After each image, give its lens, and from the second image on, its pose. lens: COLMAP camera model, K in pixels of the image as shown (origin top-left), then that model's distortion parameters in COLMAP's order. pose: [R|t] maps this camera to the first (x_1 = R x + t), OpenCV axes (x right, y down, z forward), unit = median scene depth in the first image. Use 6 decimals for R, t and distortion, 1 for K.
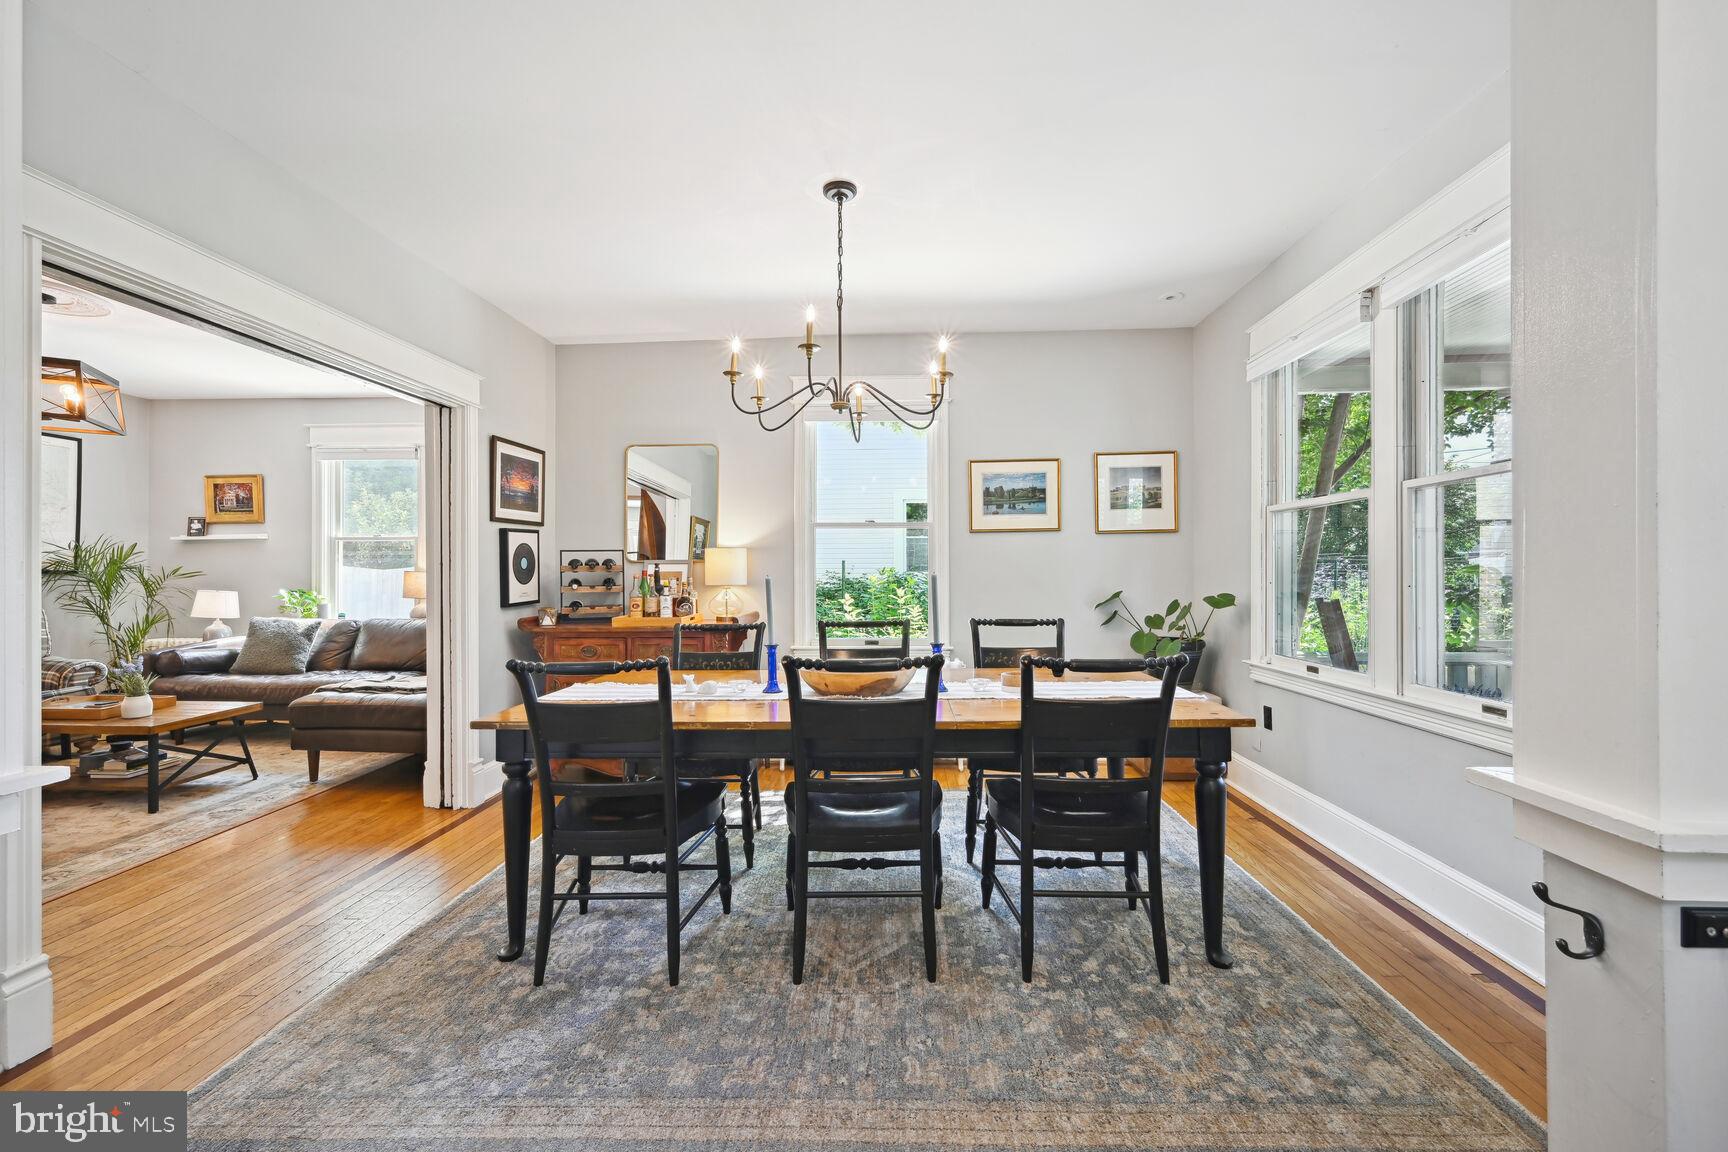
lens RADIAL K [[698.0, 0, 867.8], [0, 698.0, 571.0], [0, 0, 1]] dist [0.001851, 0.000343]
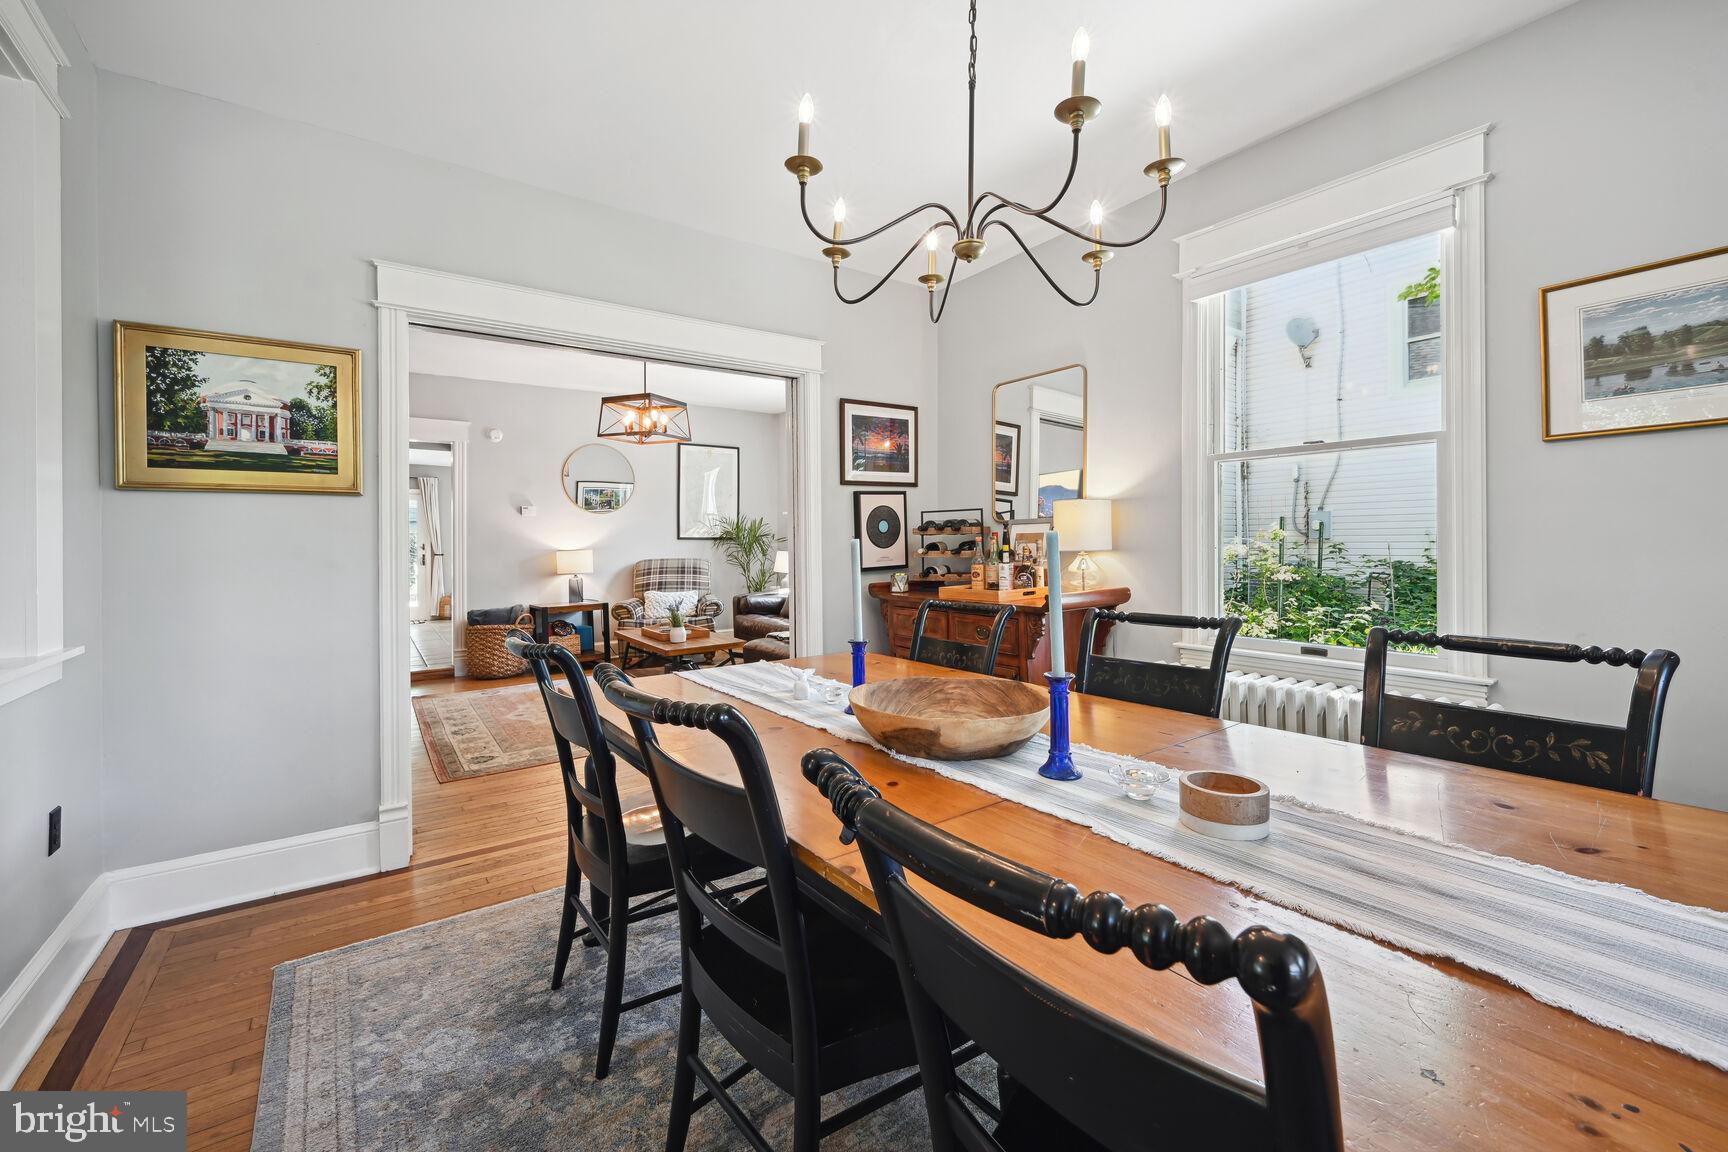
lens RADIAL K [[700.6, 0, 867.8], [0, 700.6, 542.6], [0, 0, 1]] dist [-0.001391, -0.000126]
pose [[0.622701, -0.001617, -0.782458, 0.242948], [0.010360, 0.999927, 0.006179, 0.004928], [0.782391, -0.011954, 0.622672, 0.370363]]
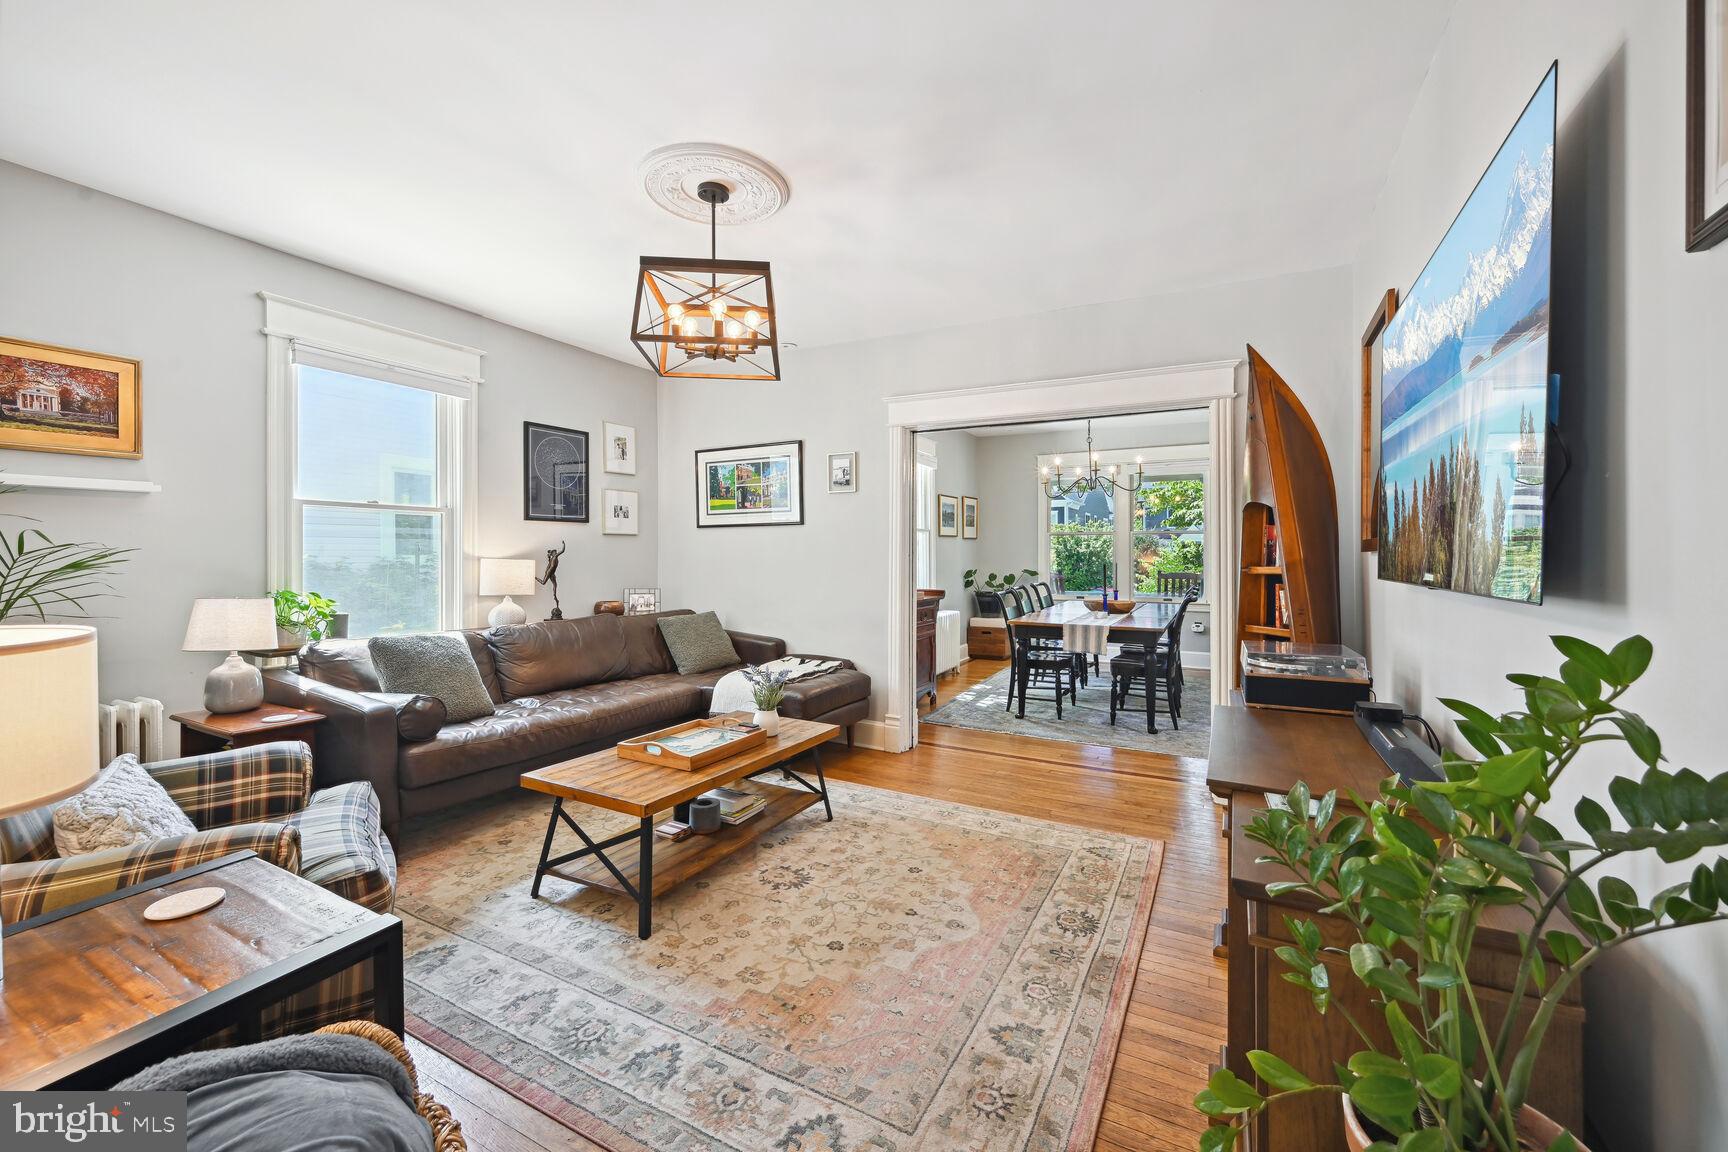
lens RADIAL K [[698.7, 0, 869.5], [0, 698.7, 554.7], [0, 0, 1]] dist [0.000752, 0.000131]
pose [[0.425026, 0.002862, 0.905177, -1.491206], [-0.005830, 0.999983, -0.000425, -0.007330], [-0.905163, -0.005097, 0.425035, 0.457156]]
